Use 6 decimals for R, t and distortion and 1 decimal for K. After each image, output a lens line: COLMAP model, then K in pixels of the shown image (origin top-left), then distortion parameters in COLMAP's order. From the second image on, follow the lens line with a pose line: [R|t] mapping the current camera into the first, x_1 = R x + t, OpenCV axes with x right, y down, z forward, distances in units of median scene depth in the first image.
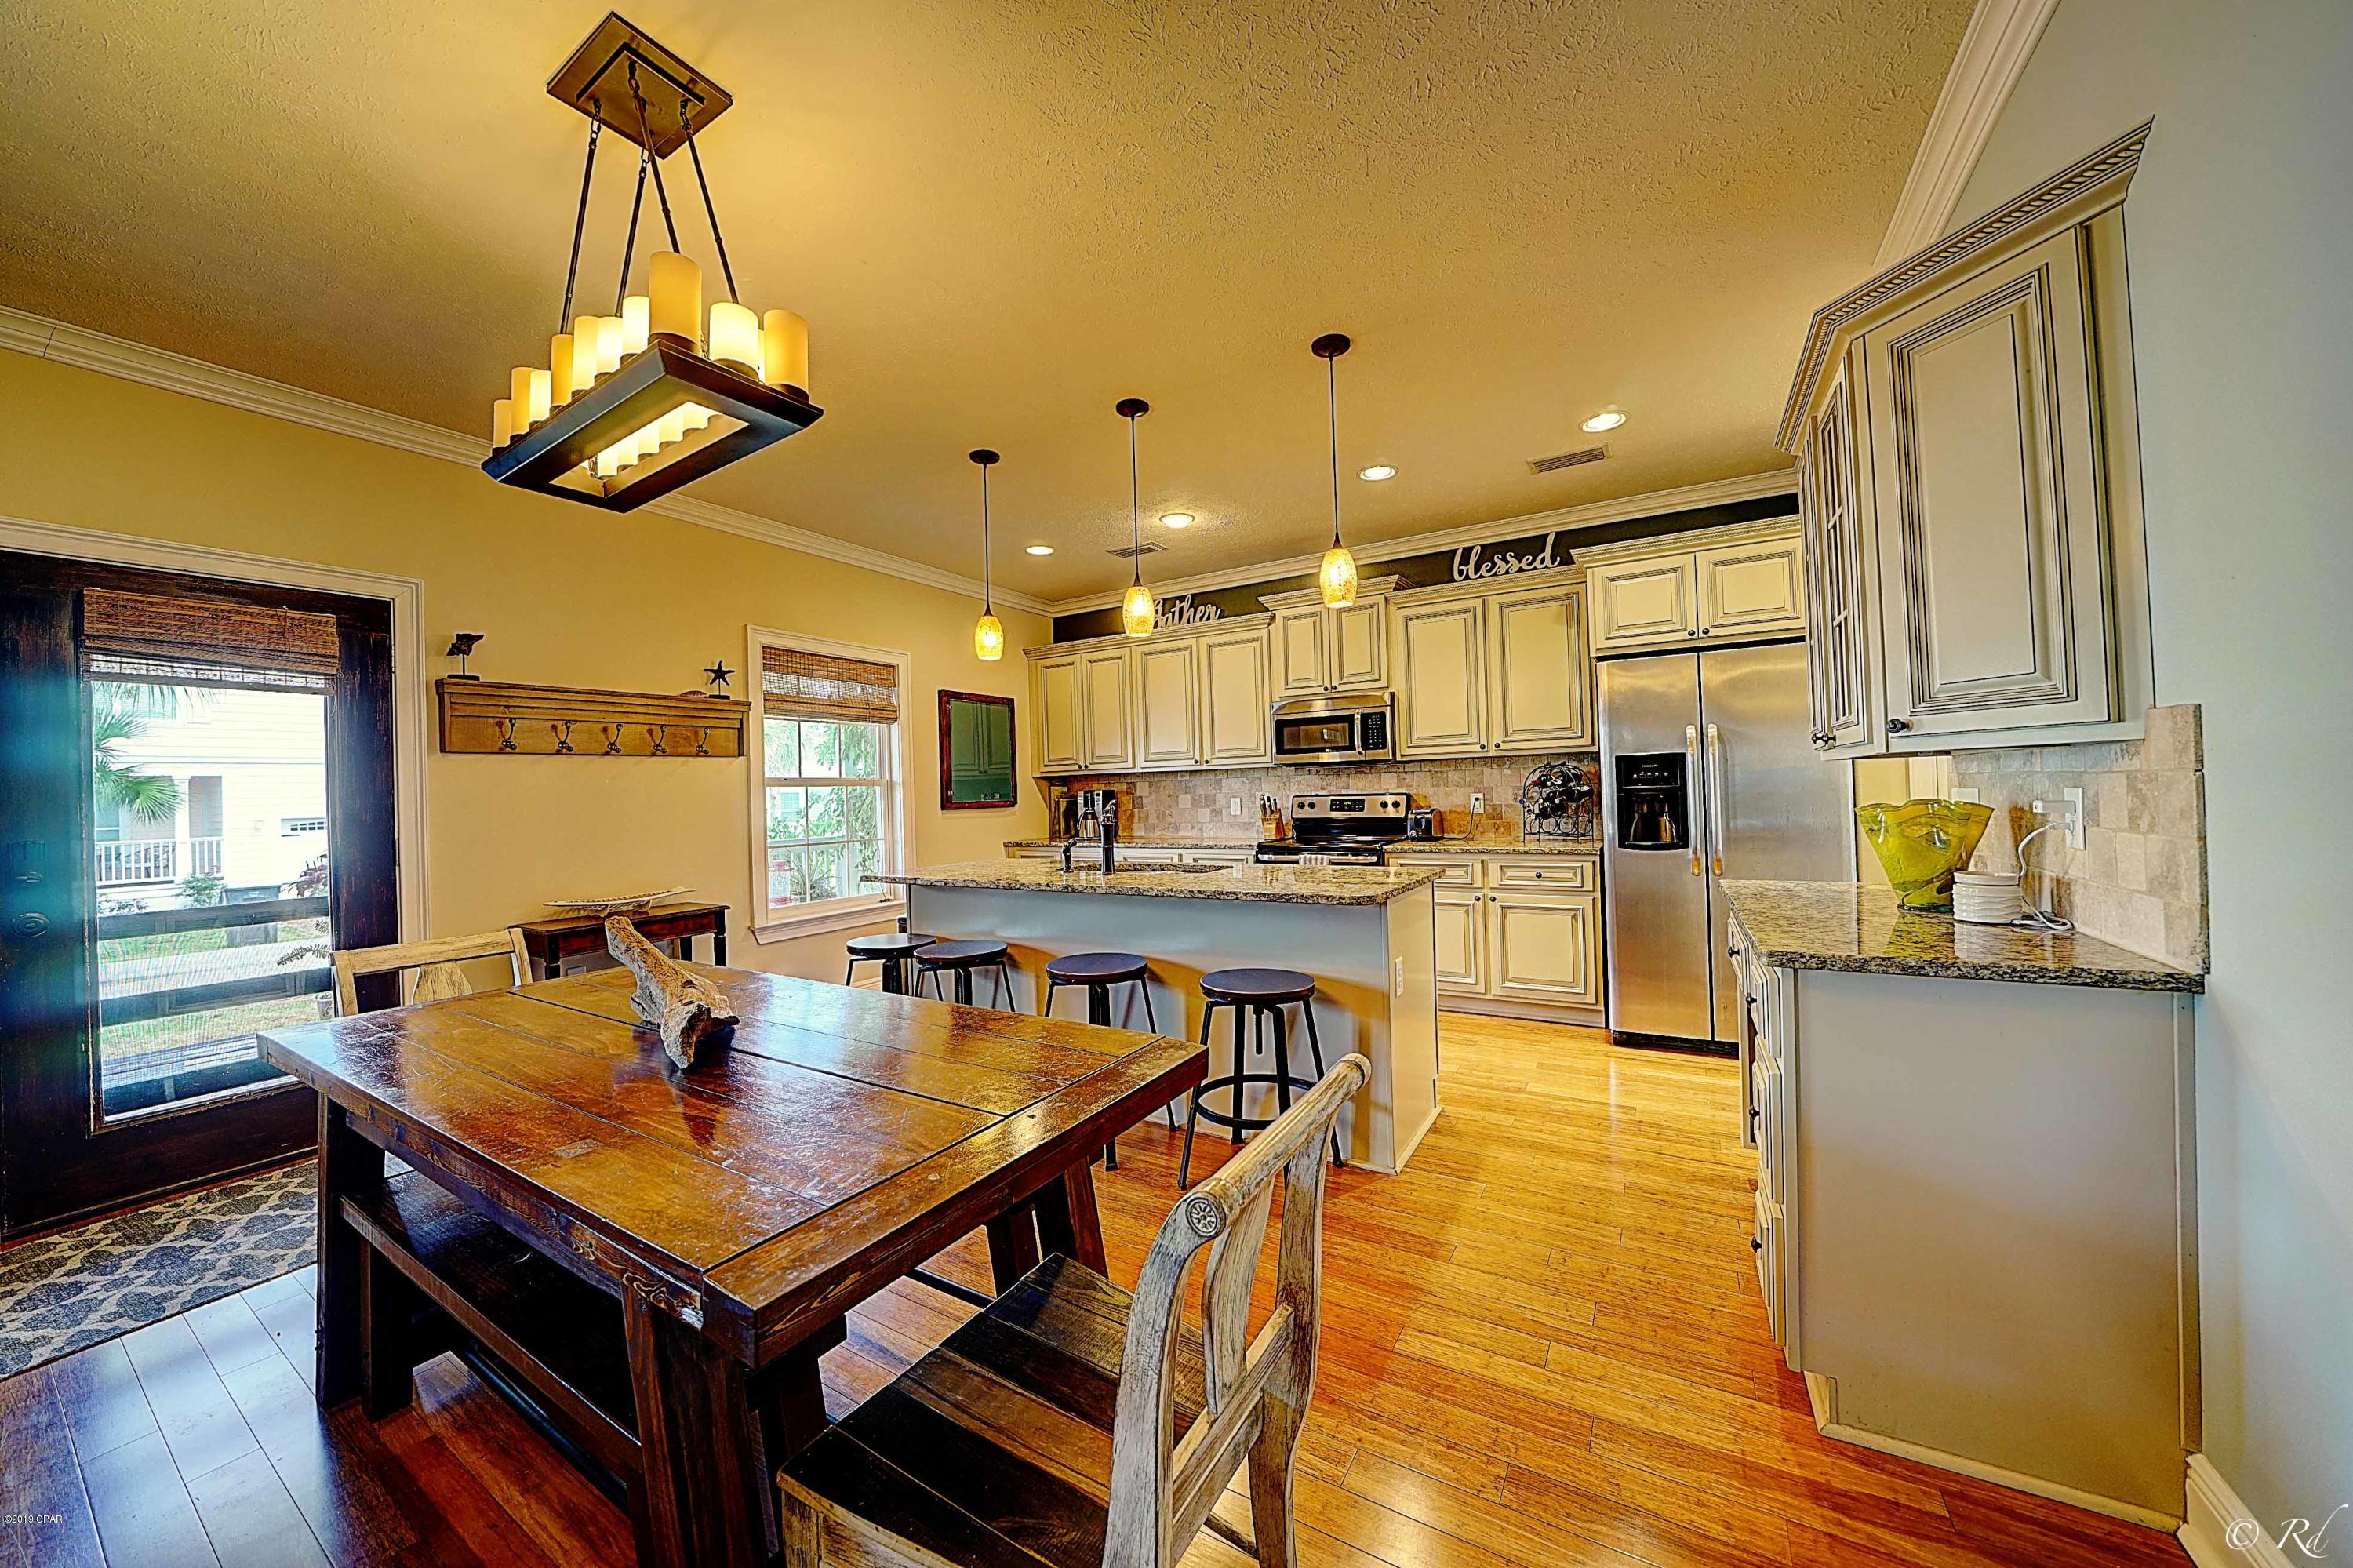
lens RADIAL K [[814.0, 0, 1172.6], [0, 814.0, 786.1], [0, 0, 1]] dist [-0.023127, 0.001929]
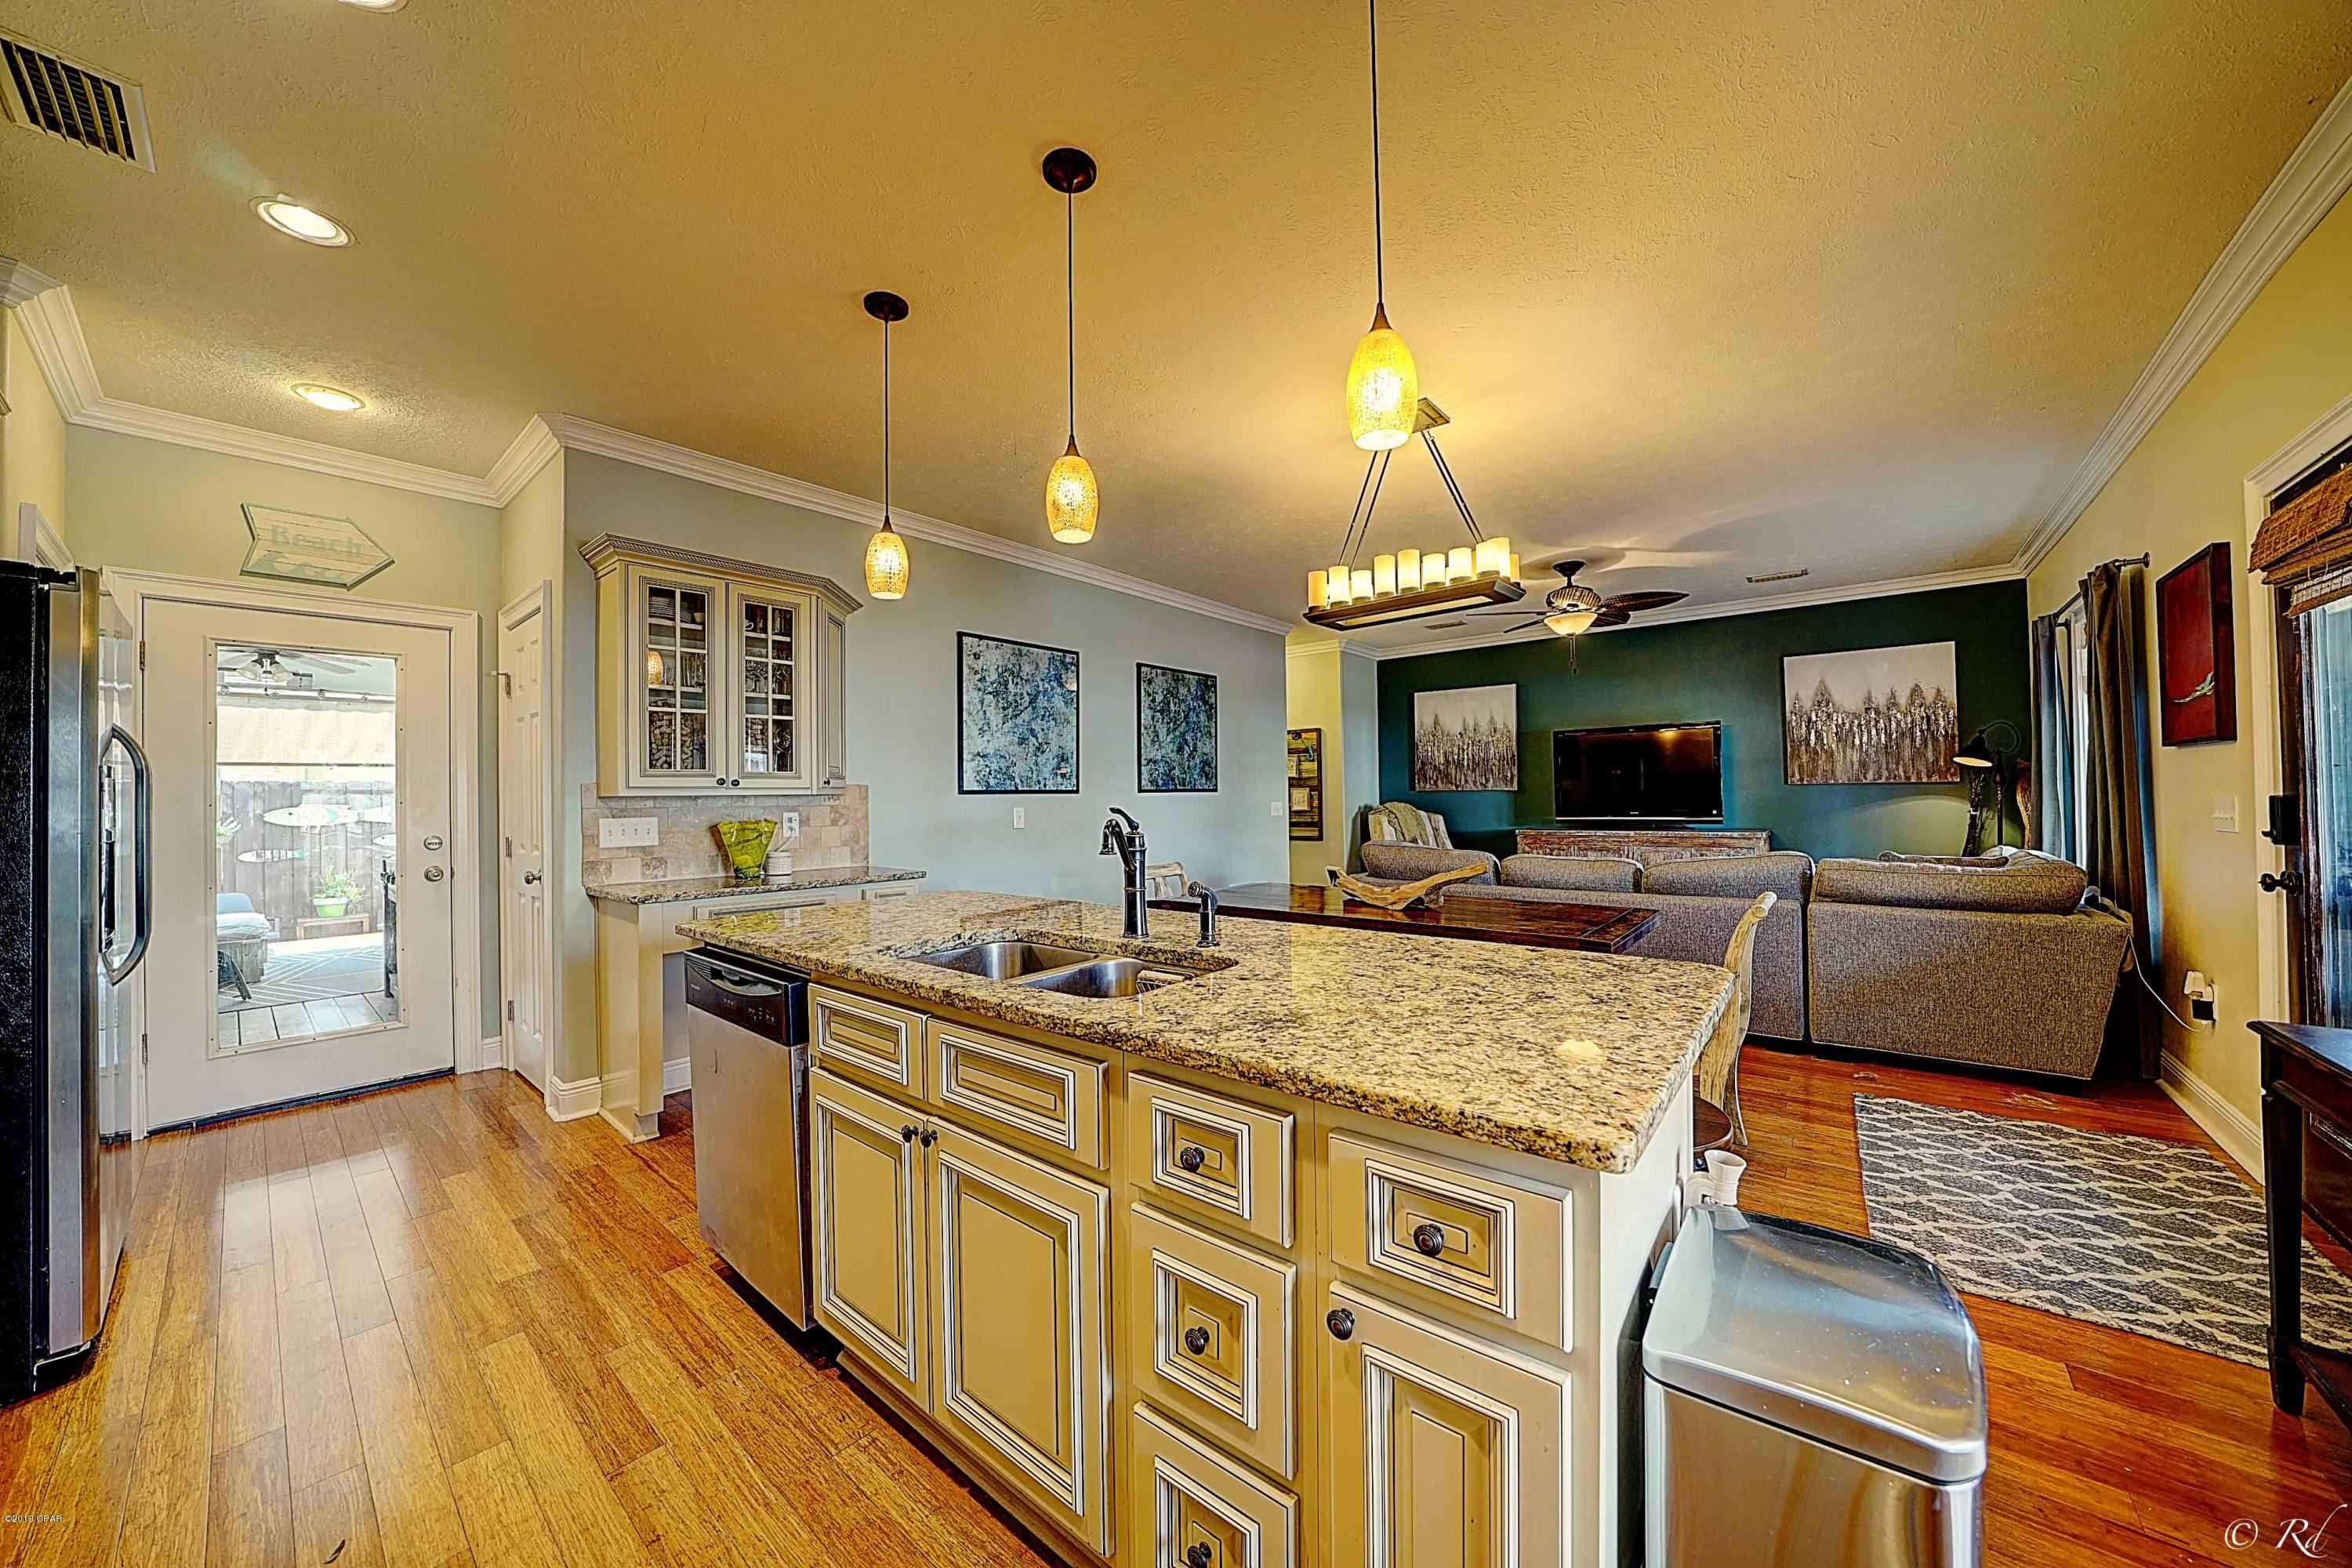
lens RADIAL K [[818.0, 0, 1165.6], [0, 818.0, 783.2], [0, 0, 1]] dist [-0.032517, 0.004018]
pose [[-0.986181, 0.047848, 0.158614, -0.126485], [0.043876, 0.998632, -0.028448, 0.011108], [-0.159758, -0.021095, -0.986931, 1.056730]]
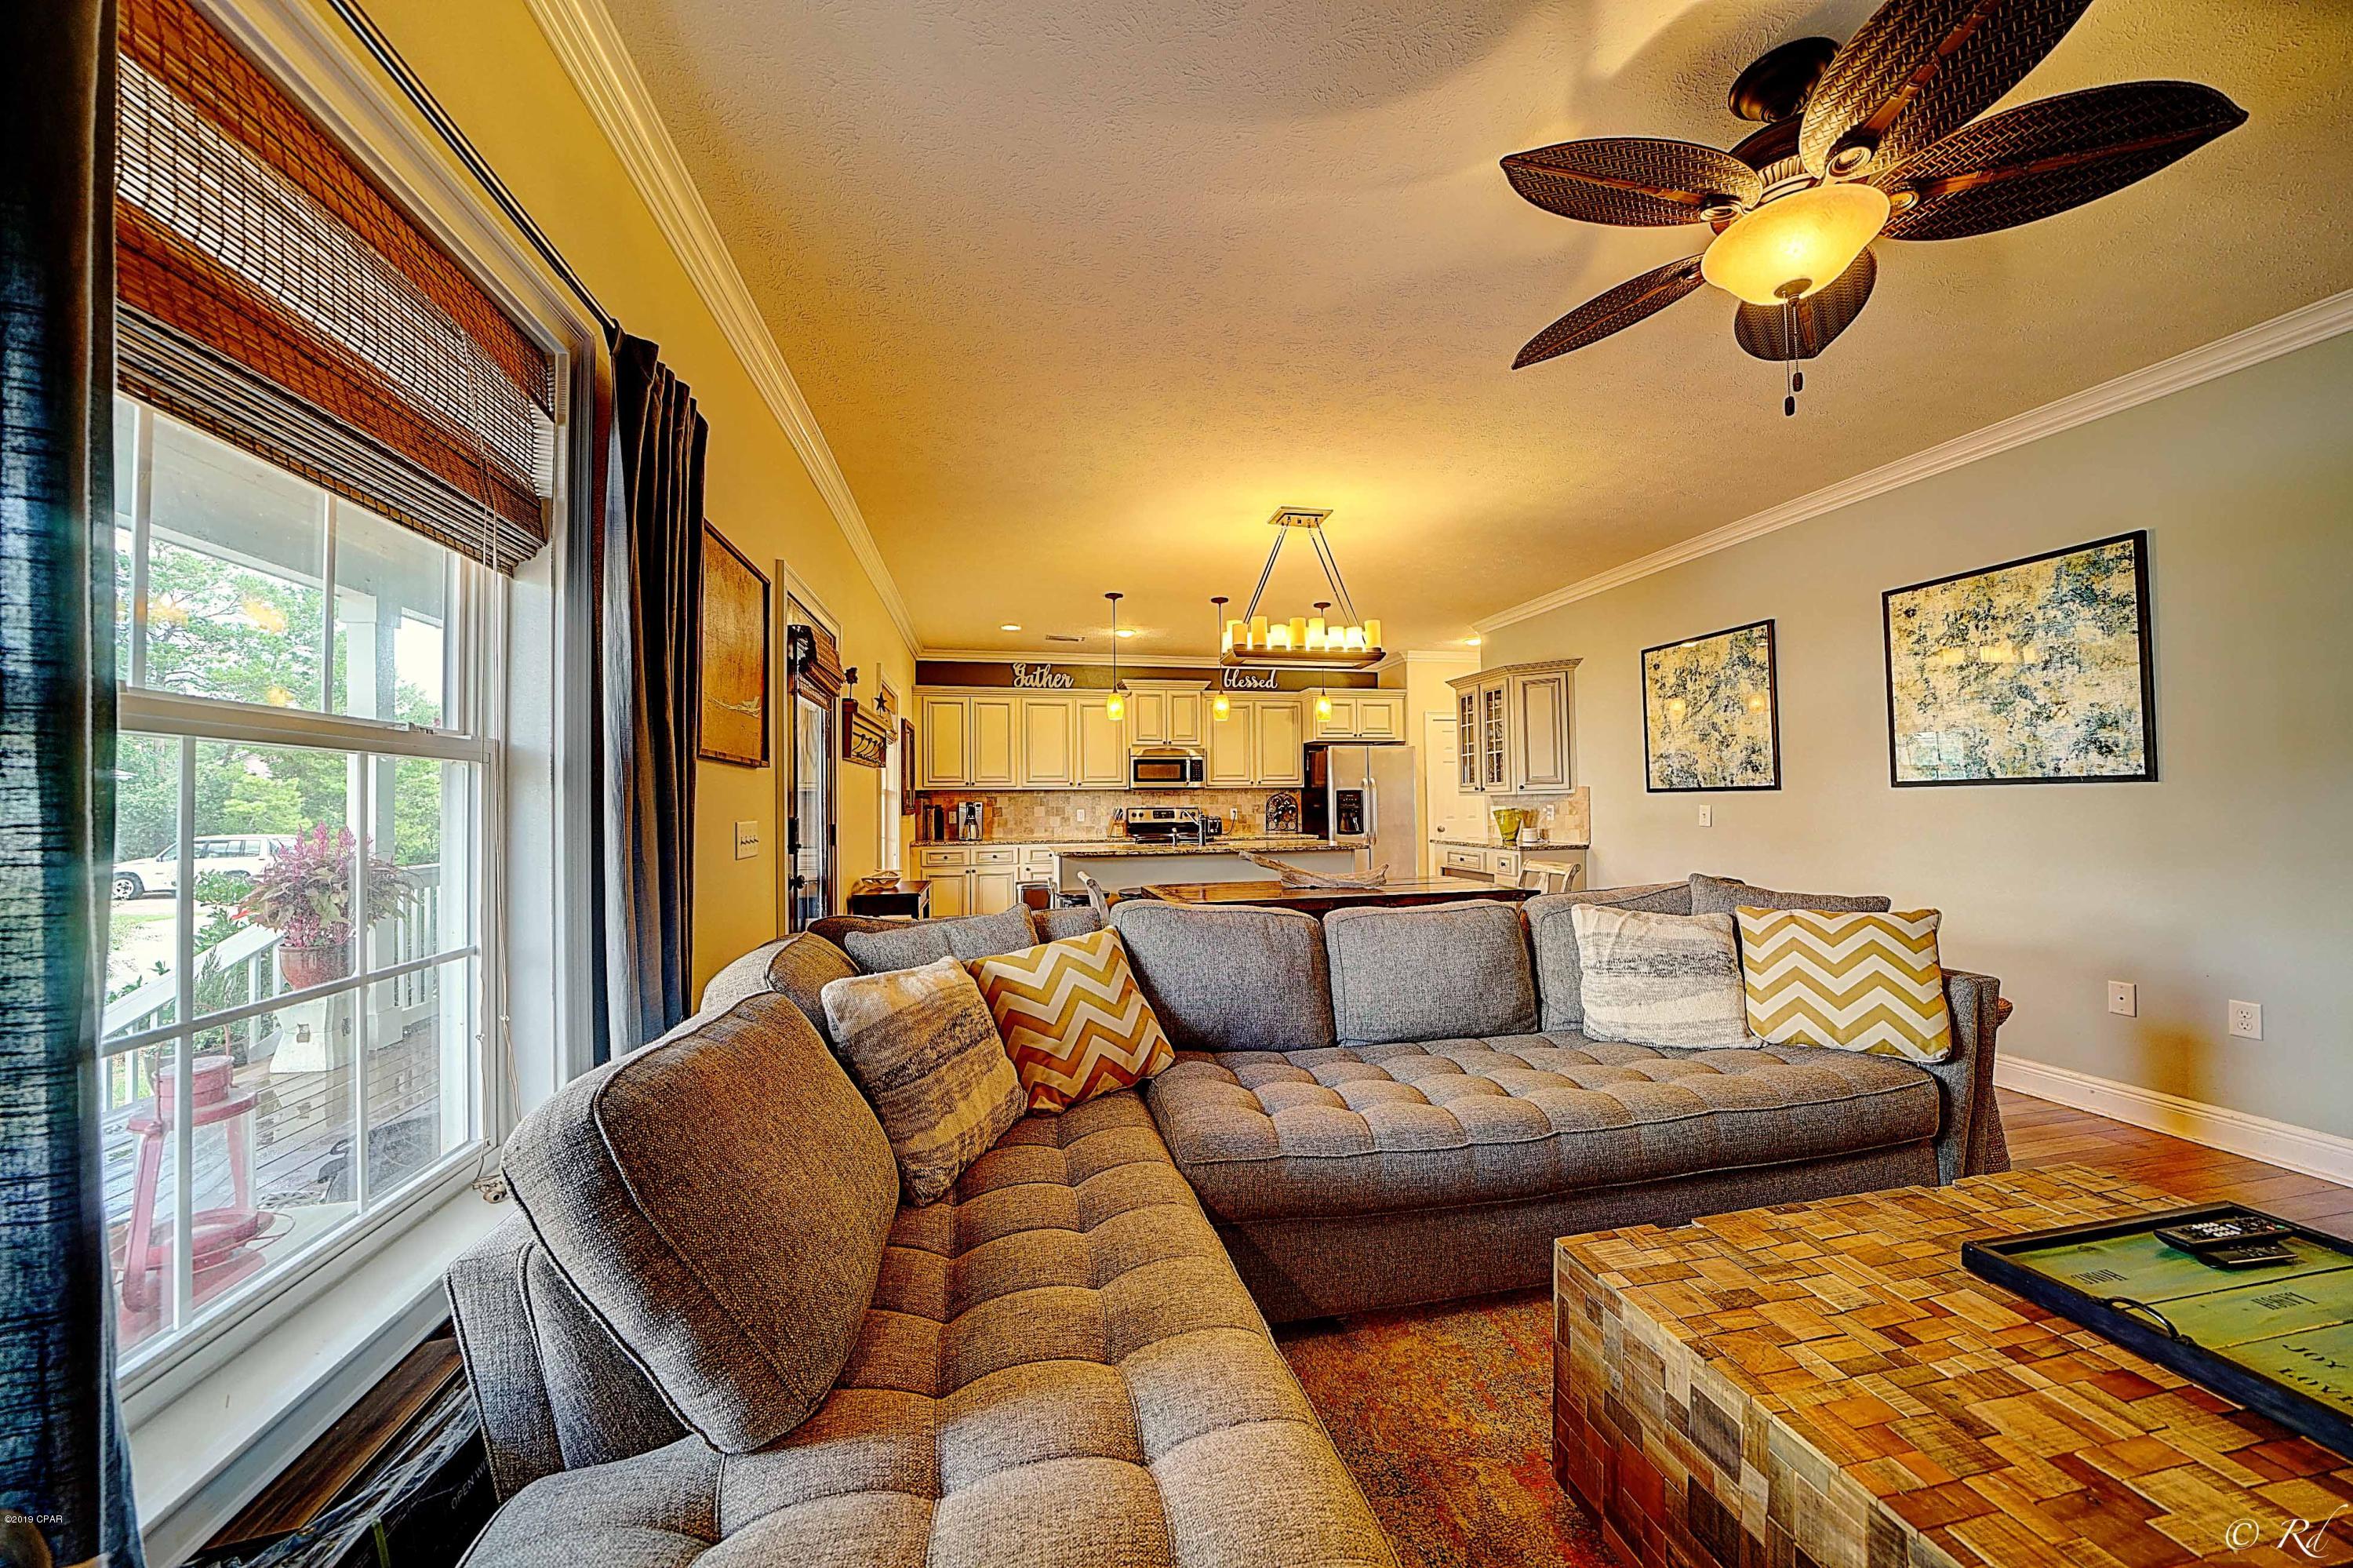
lens RADIAL K [[813.8, 0, 1173.7], [0, 813.8, 784.9], [0, 0, 1]] dist [-0.028658, 0.003581]
pose [[0.731116, 0.037621, 0.681216, -0.938798], [-0.015864, 0.999146, -0.038153, 0.027787], [-0.682069, 0.017087, 0.731088, -0.206488]]
